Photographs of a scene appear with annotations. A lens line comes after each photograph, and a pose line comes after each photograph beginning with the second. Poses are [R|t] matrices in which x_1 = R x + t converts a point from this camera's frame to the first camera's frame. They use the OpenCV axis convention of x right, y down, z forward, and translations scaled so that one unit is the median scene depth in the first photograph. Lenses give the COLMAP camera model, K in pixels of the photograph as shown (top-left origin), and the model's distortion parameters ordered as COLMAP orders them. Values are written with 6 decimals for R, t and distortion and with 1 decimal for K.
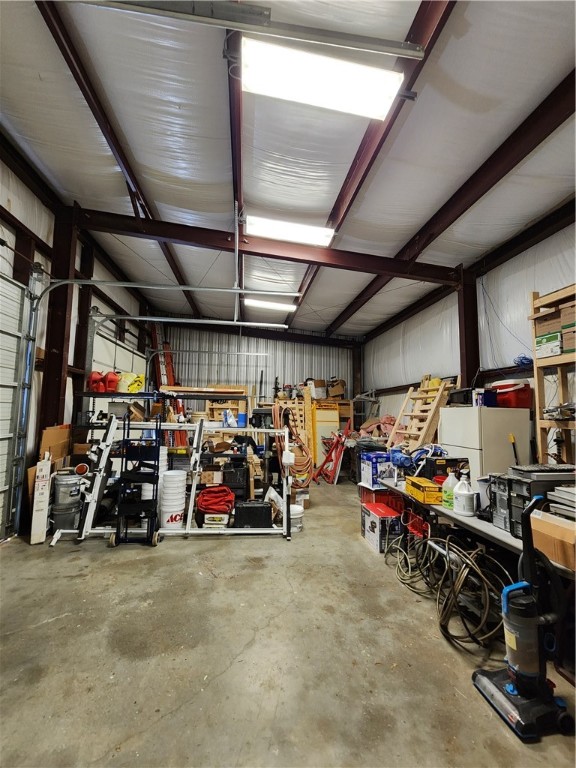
lens RADIAL K [[315.3, 0, 282.6], [0, 315.3, 387.3], [0, 0, 1]] dist [-0.000201, -0.000247]
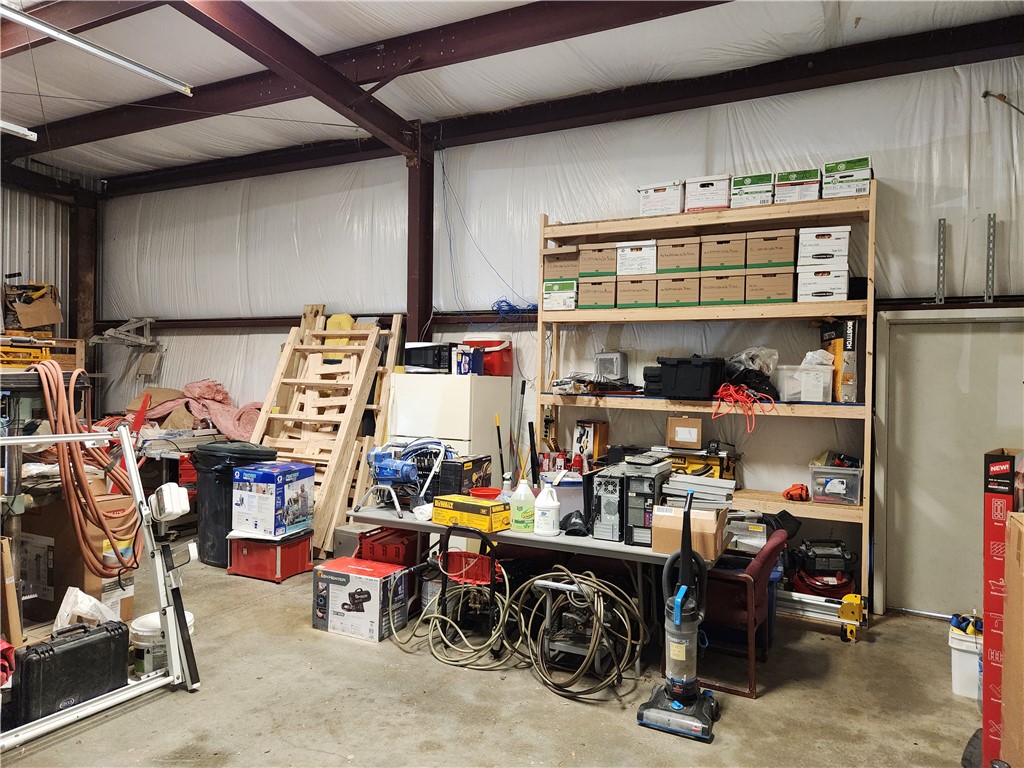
lens RADIAL K [[681.9, 0, 518.9], [0, 681.9, 379.2], [0, 0, 1]] dist [0.079201, -0.072554]
pose [[0.551960, -0.006979, 0.833841, -0.508467], [-0.081589, 0.994715, 0.062333, -0.025339], [-0.829870, -0.102437, 0.548473, 0.163280]]
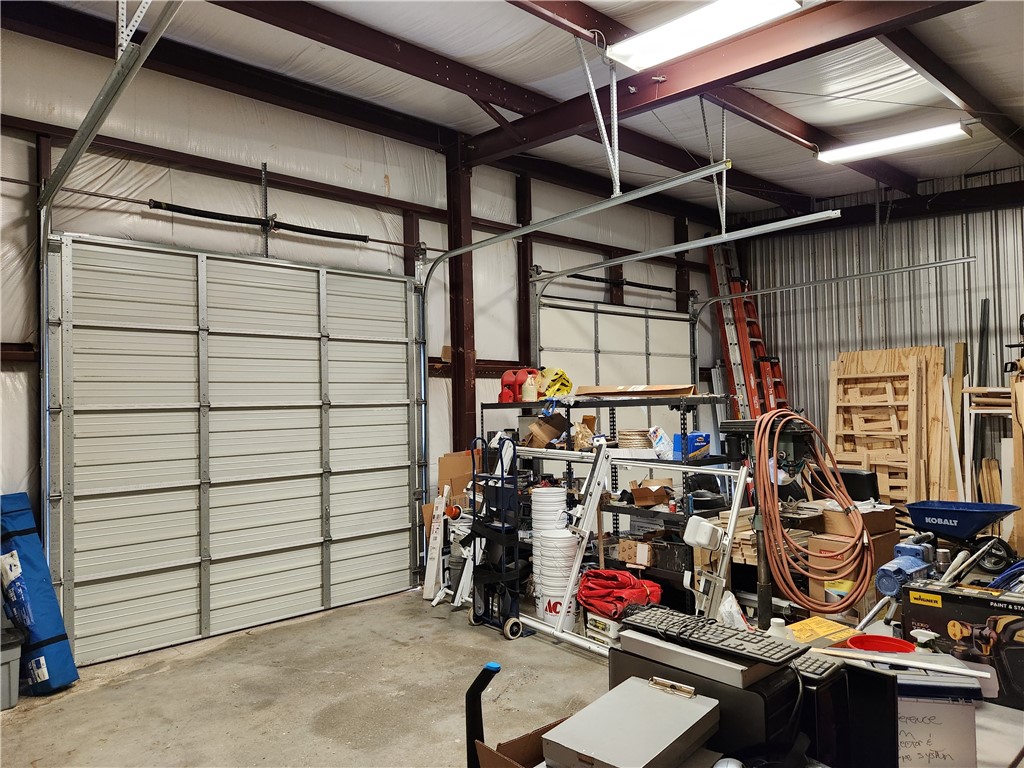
lens RADIAL K [[681.3, 0, 521.6], [0, 681.3, 386.7], [0, 0, 1]] dist [0.081010, -0.073302]
pose [[0.566497, -0.051990, -0.822422, 0.767314], [0.098578, 0.995117, 0.004996, -0.026155], [0.818146, -0.083903, 0.568856, 0.228329]]
